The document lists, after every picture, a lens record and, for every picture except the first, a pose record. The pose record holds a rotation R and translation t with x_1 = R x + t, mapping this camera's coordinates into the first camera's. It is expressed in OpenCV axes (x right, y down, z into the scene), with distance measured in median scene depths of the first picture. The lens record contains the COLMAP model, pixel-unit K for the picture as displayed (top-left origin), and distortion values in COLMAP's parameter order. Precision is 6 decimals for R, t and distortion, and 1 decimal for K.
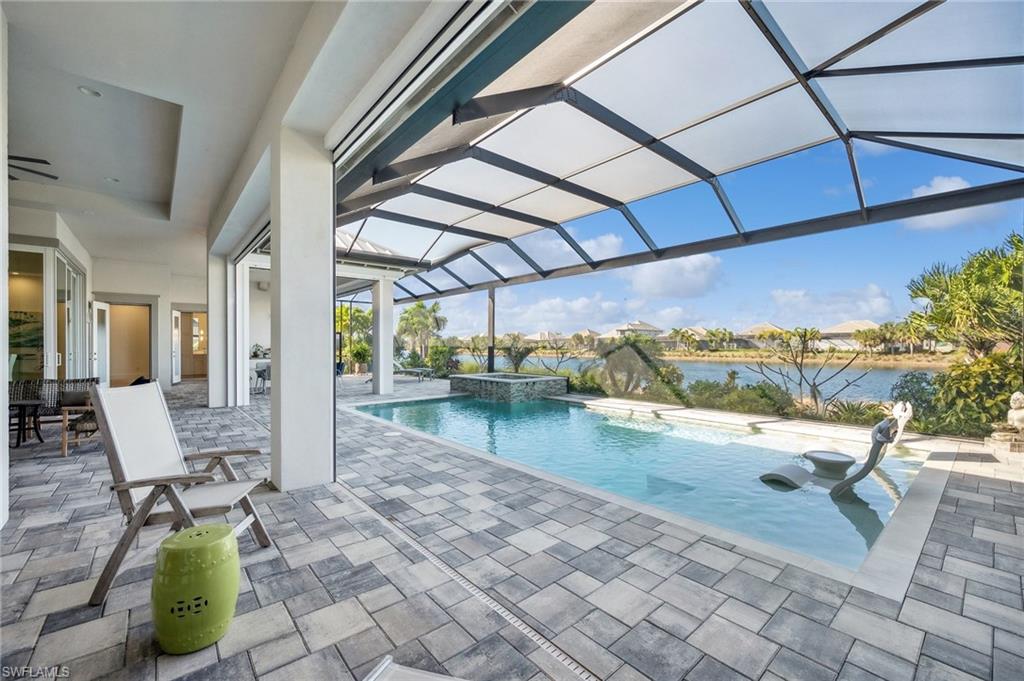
lens RADIAL K [[410.2, 0, 511.8], [0, 410.2, 347.2], [0, 0, 1]] dist [-0.000831, 0.000215]
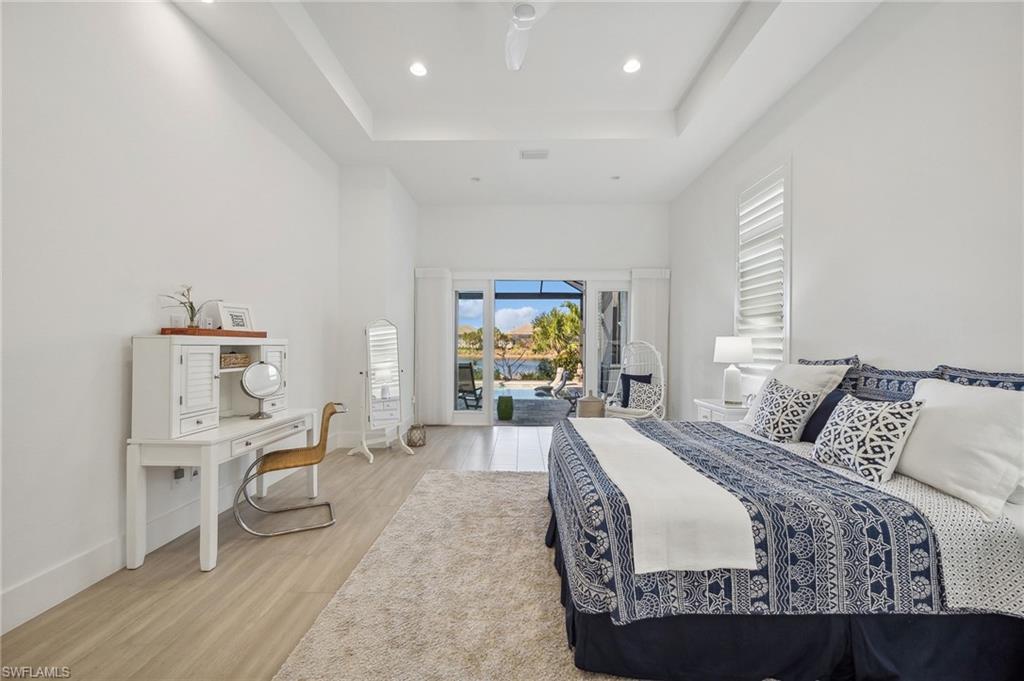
lens RADIAL K [[420.7, 0, 512.2], [0, 420.7, 343.1], [0, 0, 1]] dist [-0.000167, 0.000196]
pose [[0.675028, 0.002693, 0.737788, -0.792268], [0.000091, 0.999993, -0.003733, -0.015865], [-0.737792, 0.002587, 0.675023, -0.416568]]
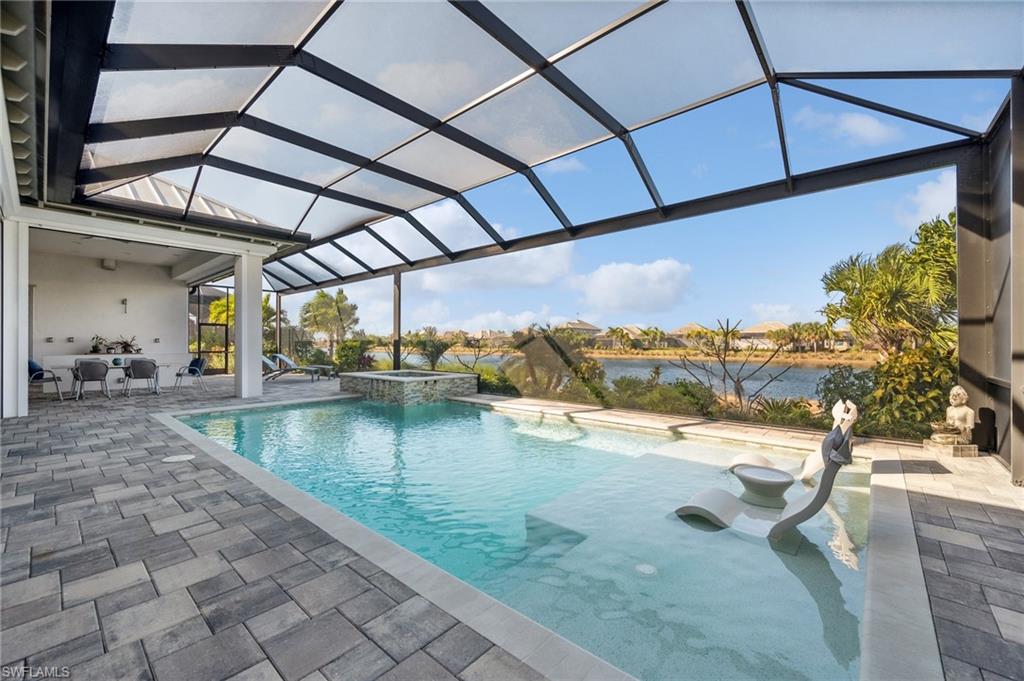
lens RADIAL K [[411.5, 0, 511.5], [0, 411.5, 333.8], [0, 0, 1]] dist [0.000013, 0.000002]
pose [[0.990387, 0.006067, 0.138190, 0.103497], [-0.002065, 0.999575, -0.029081, 0.014509], [-0.138307, 0.028516, 0.989979, 0.151032]]
